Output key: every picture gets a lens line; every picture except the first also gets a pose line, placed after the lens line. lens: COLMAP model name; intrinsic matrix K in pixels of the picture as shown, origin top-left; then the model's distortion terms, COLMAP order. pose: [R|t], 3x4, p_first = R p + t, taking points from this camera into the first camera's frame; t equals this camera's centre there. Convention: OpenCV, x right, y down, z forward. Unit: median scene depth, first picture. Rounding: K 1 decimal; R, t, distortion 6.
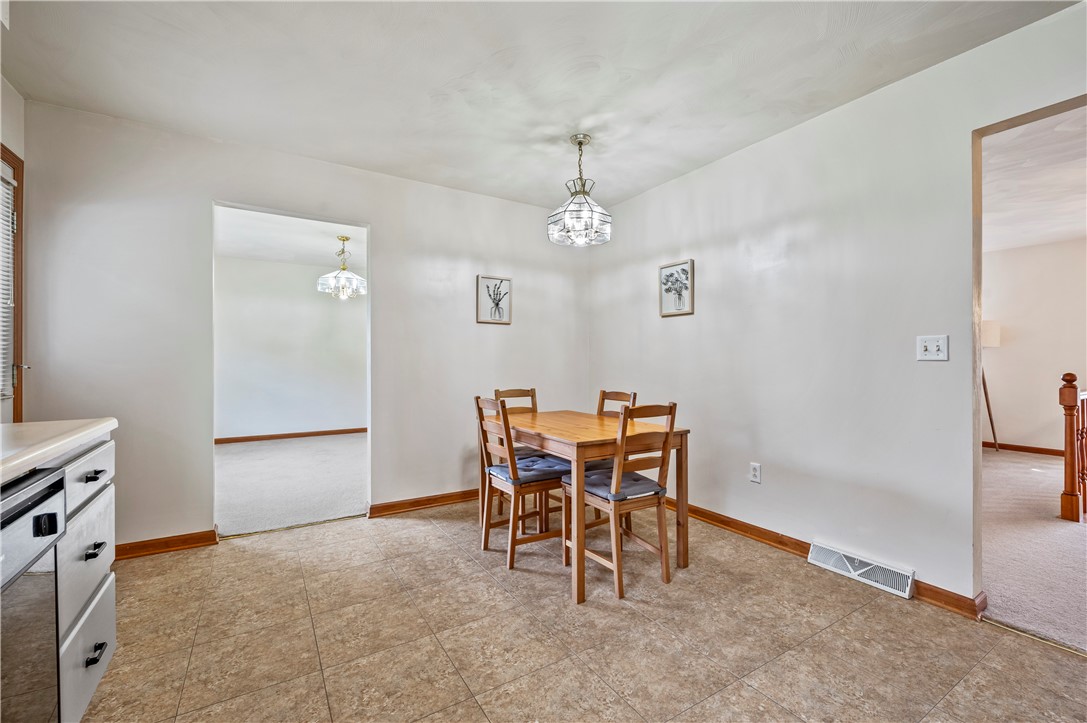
lens RADIAL K [[460.4, 0, 538.1], [0, 460.4, 360.6], [0, 0, 1]] dist [-0.000647, -0.000677]
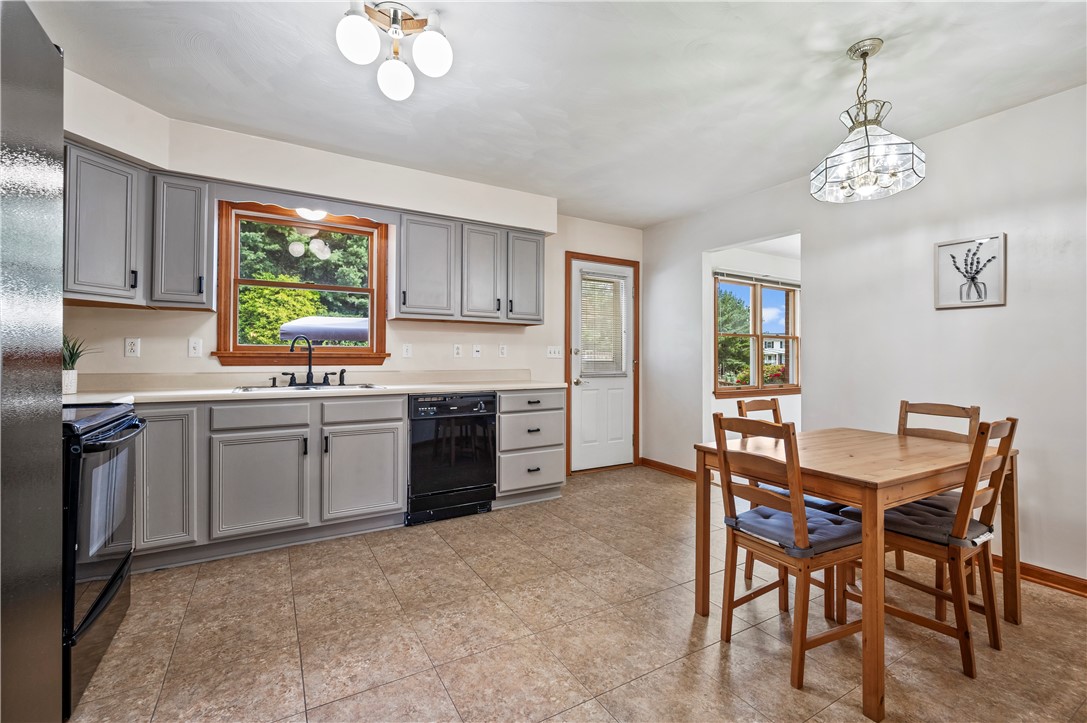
lens RADIAL K [[460.4, 0, 550.1], [0, 460.4, 357.7], [0, 0, 1]] dist [-0.000647, -0.000677]
pose [[-0.010237, -0.001206, -0.999947, 0.863552], [-0.003940, 0.999992, -0.001166, -0.005016], [0.999940, 0.003928, -0.010242, 0.569079]]
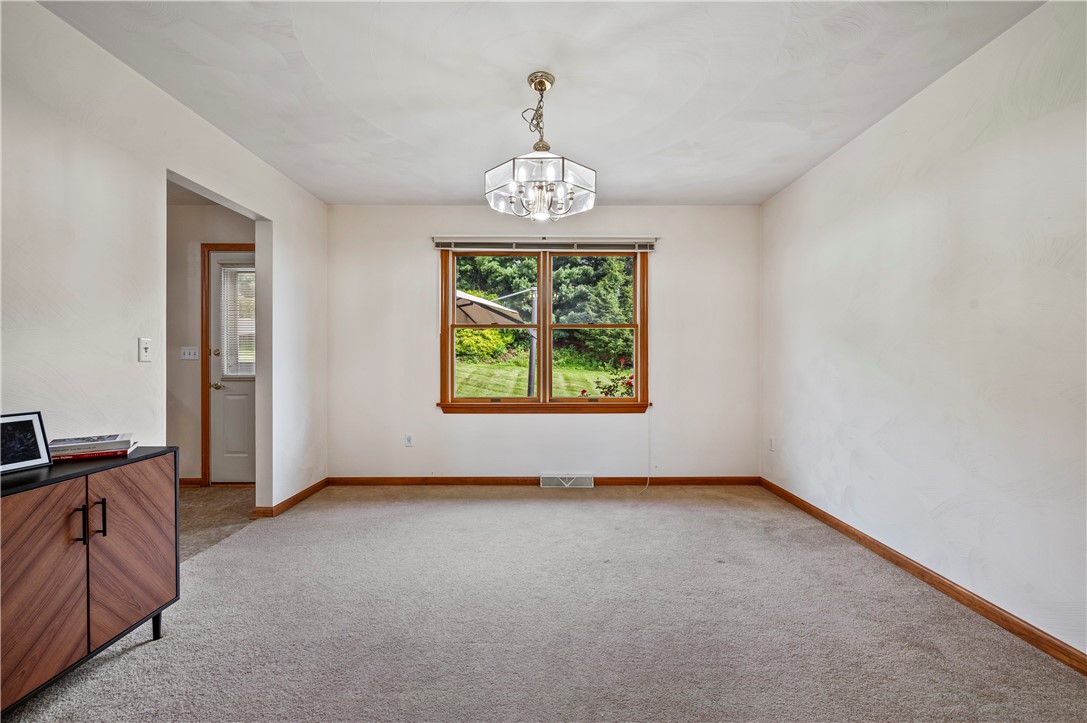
lens RADIAL K [[460.4, 0, 545.7], [0, 460.4, 354.8], [0, 0, 1]] dist [-0.000647, -0.000677]
pose [[-0.514309, -0.011391, -0.857529, -0.093148], [-0.001336, 0.999921, -0.012481, -0.003819], [0.857604, -0.005273, -0.514284, 2.418310]]
